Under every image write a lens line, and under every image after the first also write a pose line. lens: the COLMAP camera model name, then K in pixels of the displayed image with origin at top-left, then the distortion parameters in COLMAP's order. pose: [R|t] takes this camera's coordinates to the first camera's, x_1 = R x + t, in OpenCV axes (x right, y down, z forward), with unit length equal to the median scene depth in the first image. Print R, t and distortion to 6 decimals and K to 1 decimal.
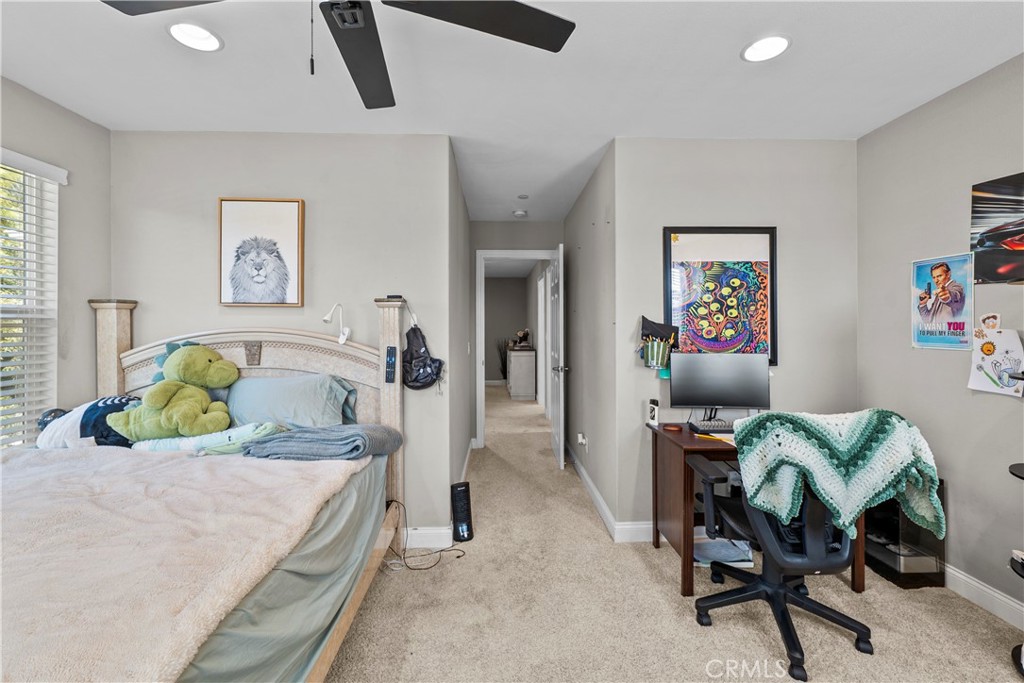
lens RADIAL K [[429.6, 0, 512.1], [0, 429.6, 324.3], [0, 0, 1]] dist [0.000343, -0.000195]
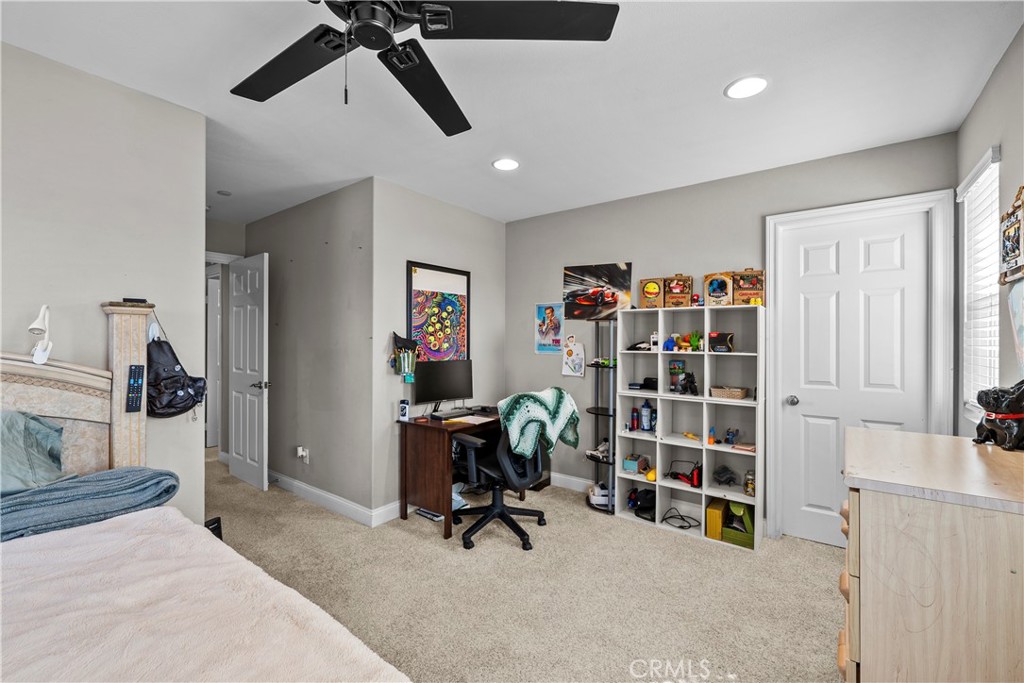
lens RADIAL K [[429.6, 0, 489.8], [0, 429.6, 340.5], [0, 0, 1]] dist [0.000343, -0.000195]
pose [[0.650794, 0.005091, 0.759237, -0.449483], [-0.008806, 0.999961, 0.000842, 0.001483], [-0.759203, -0.007234, 0.650813, 0.013036]]
